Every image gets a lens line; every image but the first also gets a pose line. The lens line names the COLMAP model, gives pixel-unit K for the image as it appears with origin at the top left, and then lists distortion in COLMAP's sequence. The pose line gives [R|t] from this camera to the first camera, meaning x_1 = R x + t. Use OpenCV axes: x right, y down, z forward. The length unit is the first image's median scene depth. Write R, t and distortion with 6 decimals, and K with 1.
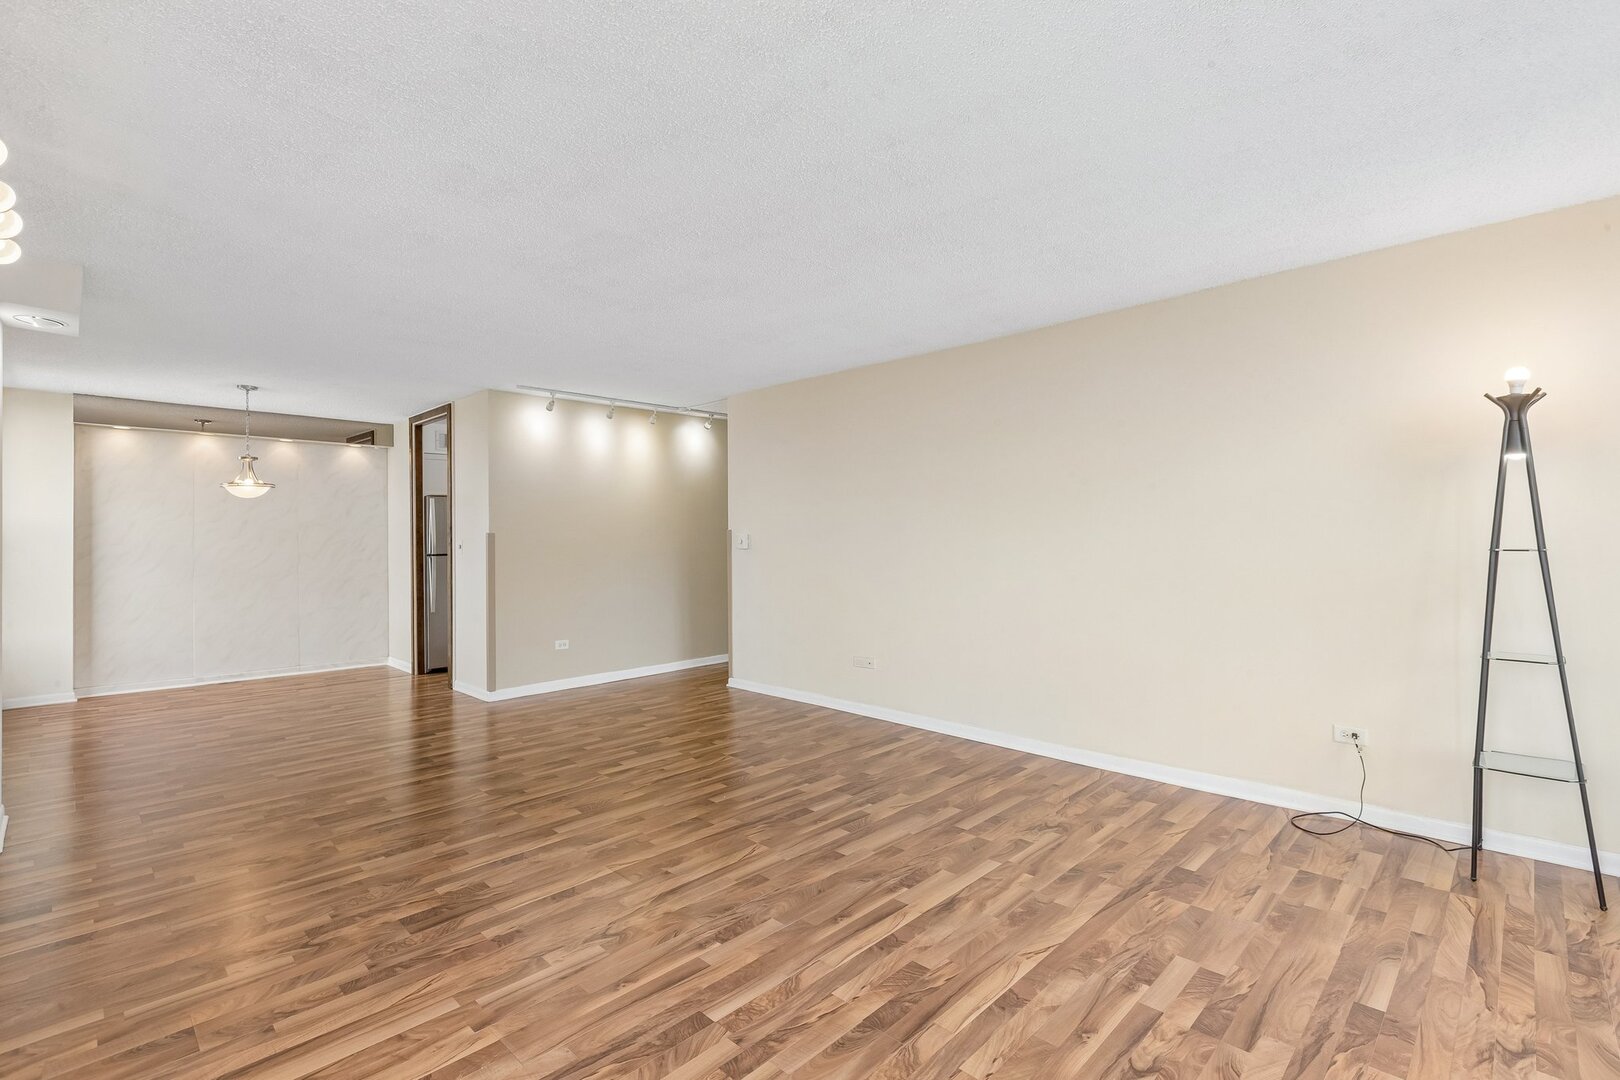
lens RADIAL K [[736.4, 0, 808.3], [0, 736.4, 524.7], [0, 0, 1]] dist [0.002984, -0.000125]
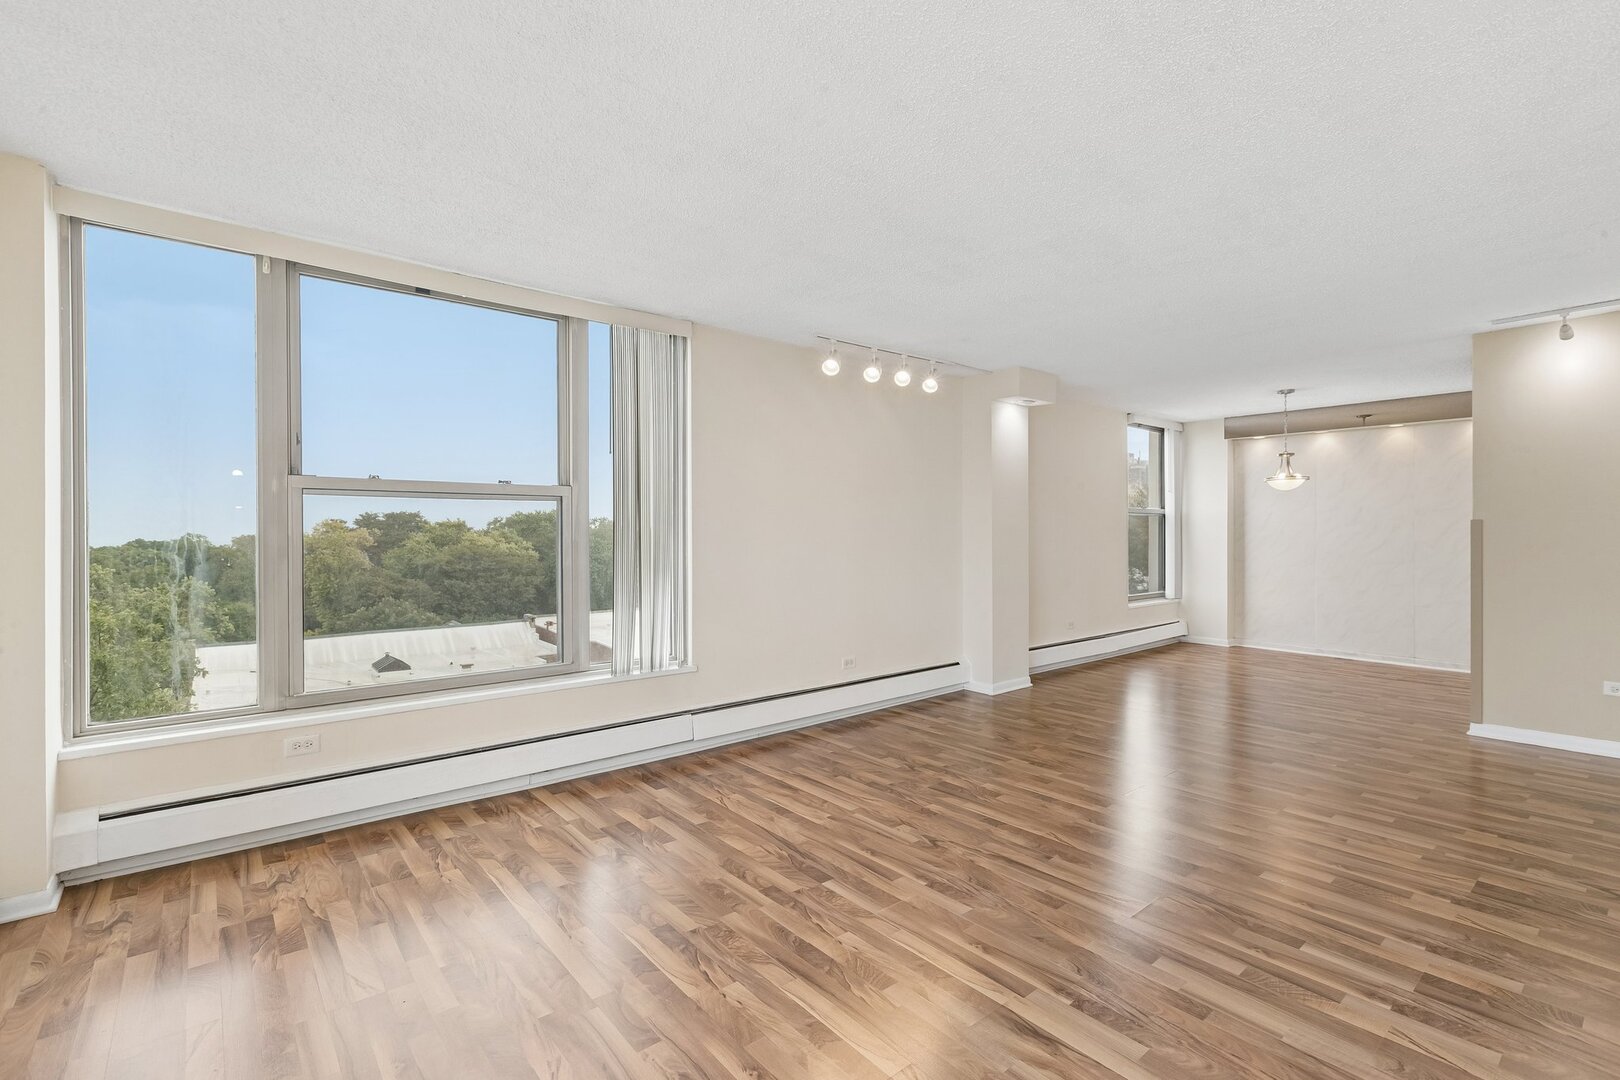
lens RADIAL K [[725.3, 0, 804.7], [0, 725.3, 538.8], [0, 0, 1]] dist [0.004055, -0.000531]
pose [[-0.101766, 0.019084, -0.994625, 0.662343], [0.022947, 0.999595, 0.016831, 0.003830], [0.994544, -0.021111, -0.102162, 0.612970]]
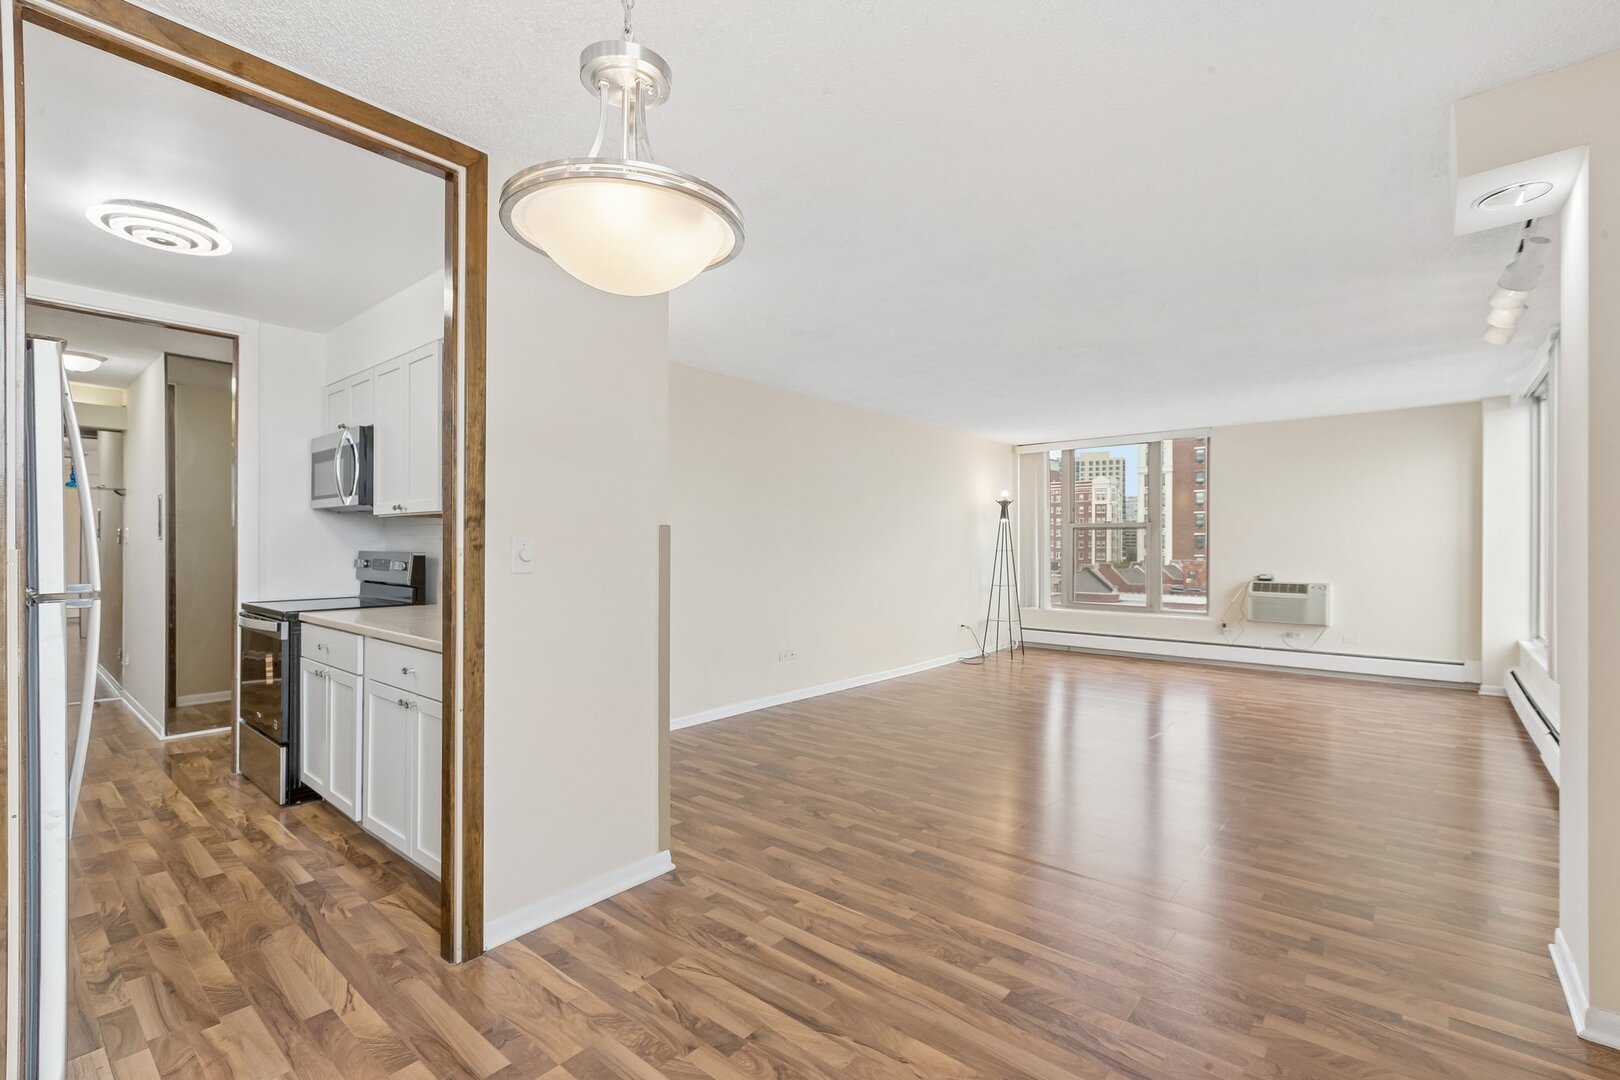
lens RADIAL K [[710.1, 0, 809.0], [0, 710.1, 542.9], [0, 0, 1]] dist [-0.001928, 0.000081]
pose [[-0.074820, 0.009824, 0.997149, -1.492224], [-0.022988, 0.999669, -0.011573, 0.043358], [-0.996932, -0.023788, -0.074569, 1.546388]]
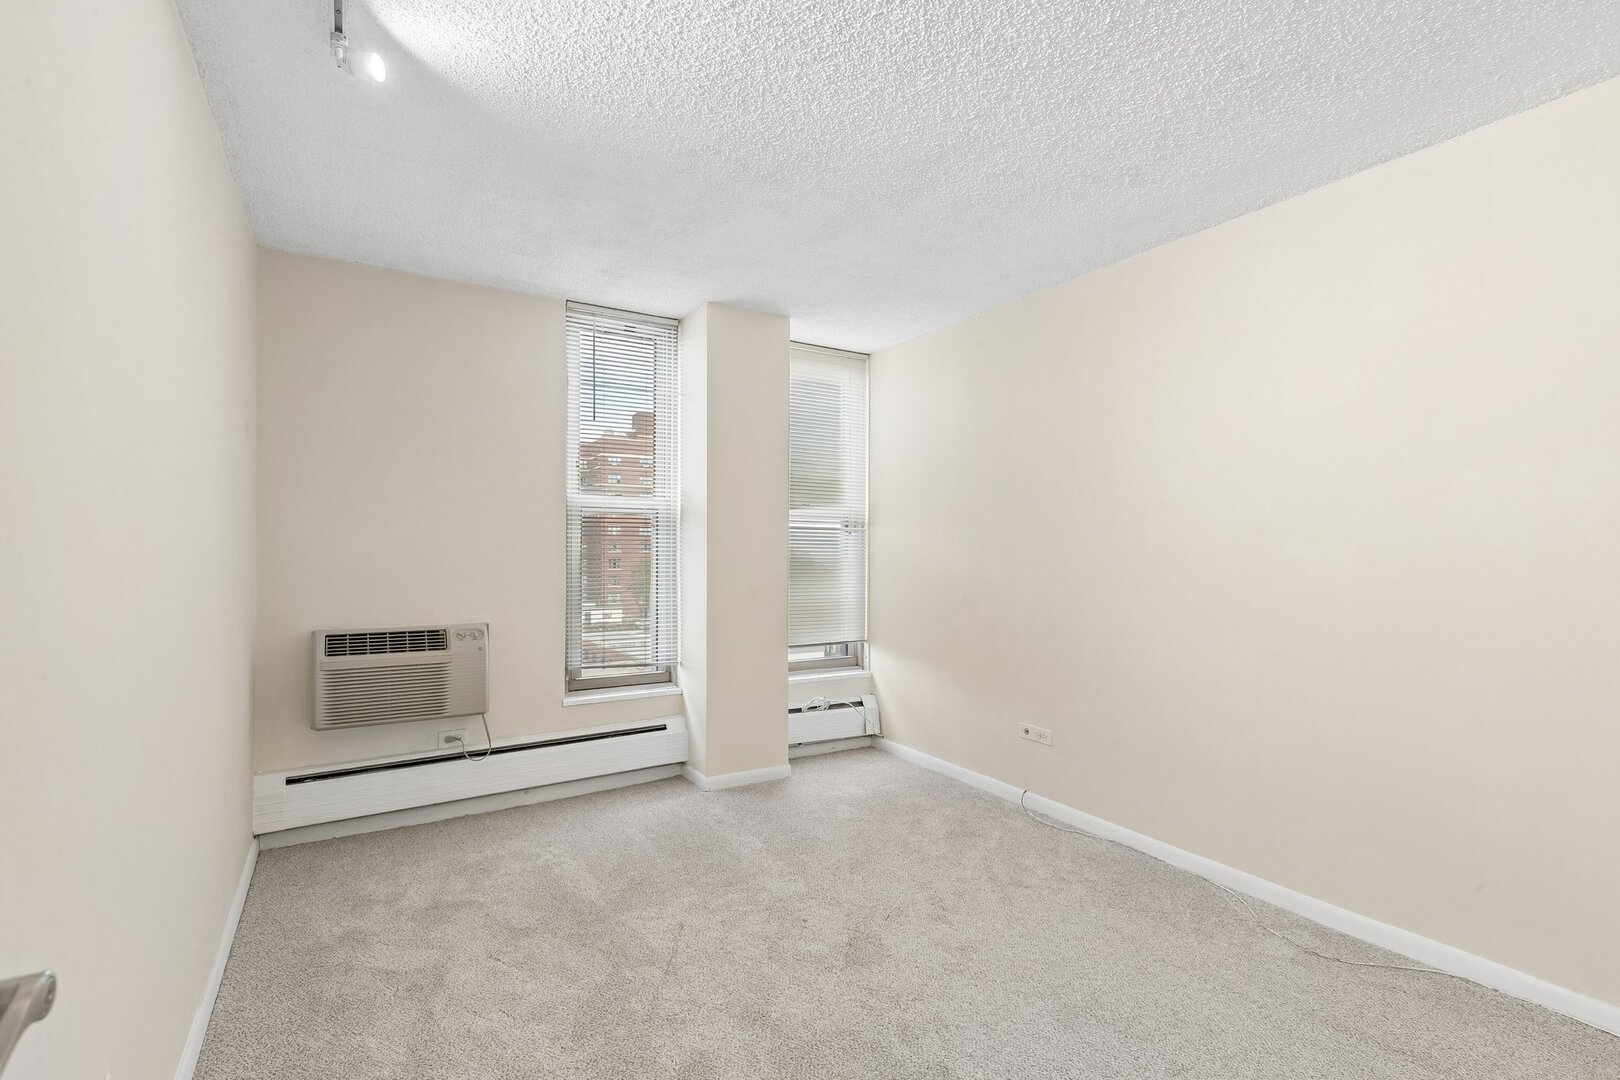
lens RADIAL K [[725.3, 0, 804.7], [0, 725.3, 538.8], [0, 0, 1]] dist [0.004055, -0.000531]
pose [[-0.958584, 0.018321, 0.284221, -0.378335], [0.007782, 0.999241, -0.038165, 0.025515], [-0.284704, -0.034373, -0.957999, 0.813156]]
